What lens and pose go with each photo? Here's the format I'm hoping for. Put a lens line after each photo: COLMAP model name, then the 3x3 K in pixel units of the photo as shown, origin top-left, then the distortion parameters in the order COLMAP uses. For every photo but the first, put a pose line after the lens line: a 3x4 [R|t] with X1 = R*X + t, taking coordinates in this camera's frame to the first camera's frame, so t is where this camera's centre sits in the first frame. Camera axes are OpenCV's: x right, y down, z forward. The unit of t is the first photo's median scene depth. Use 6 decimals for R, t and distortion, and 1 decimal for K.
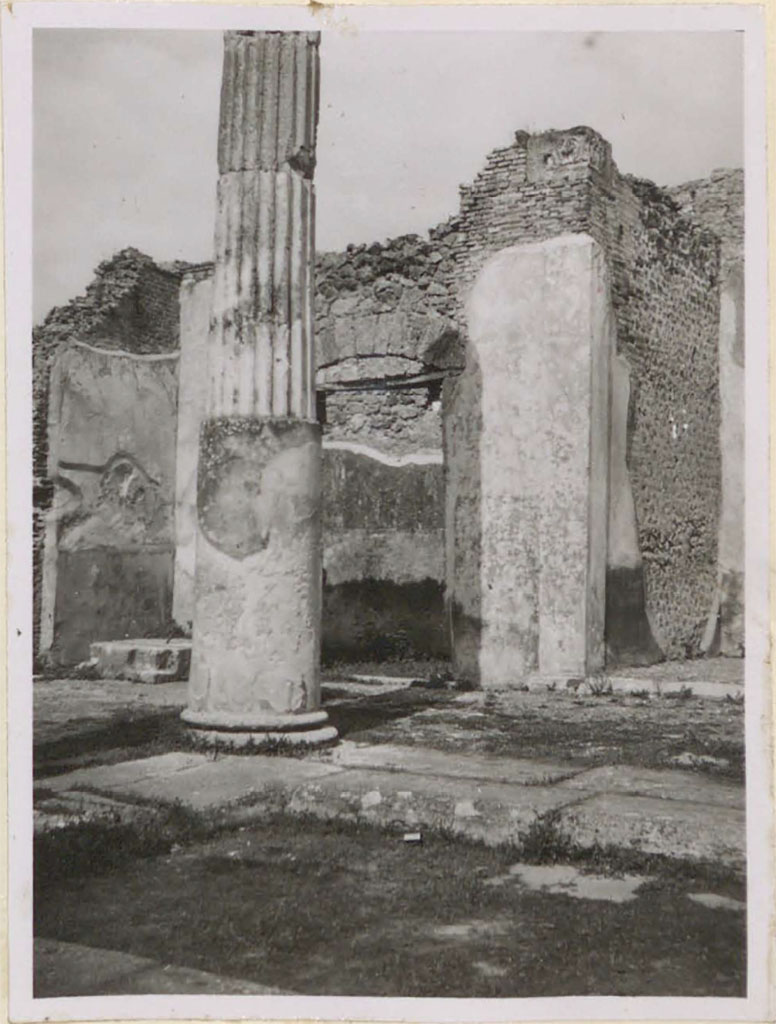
lens RADIAL K [[873.2, 0, 388.0], [0, 873.2, 512.0], [0, 0, 1]] dist [0.001975, -0.001208]
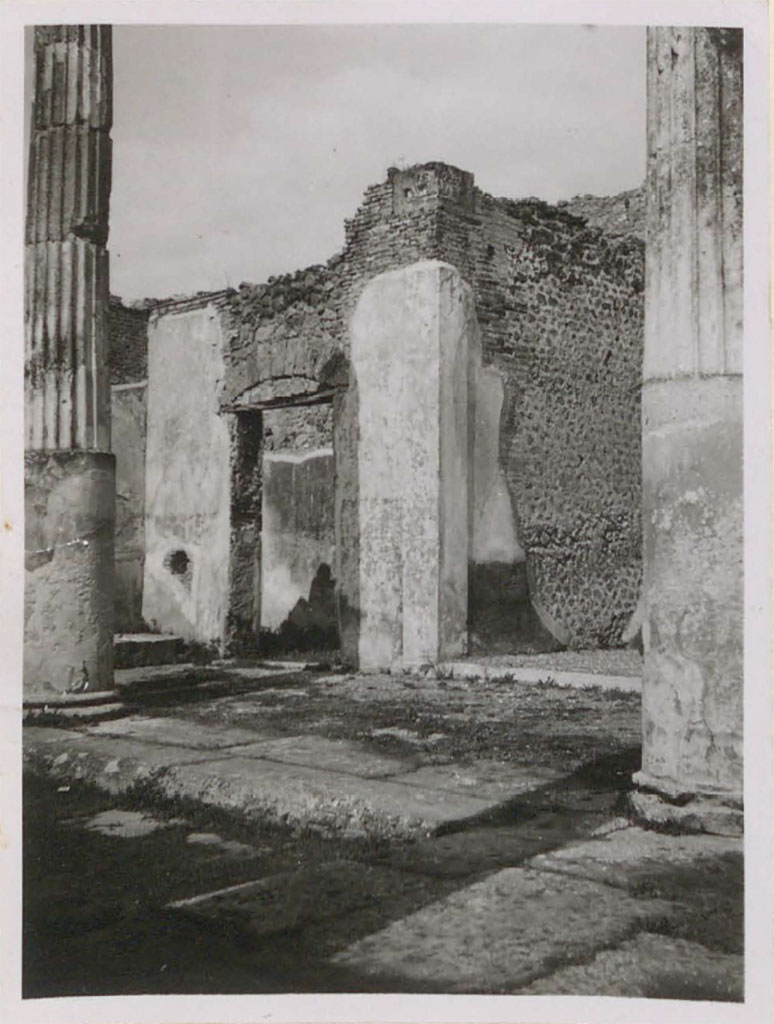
lens RADIAL K [[873.2, 0, 387.0], [0, 873.2, 512.0], [0, 0, 1]] dist [0.001975, -0.001208]
pose [[0.992238, -0.031771, -0.120227, 0.253280], [0.030162, 0.999430, -0.015177, 0.014073], [0.120641, 0.011433, 0.992630, -0.087645]]
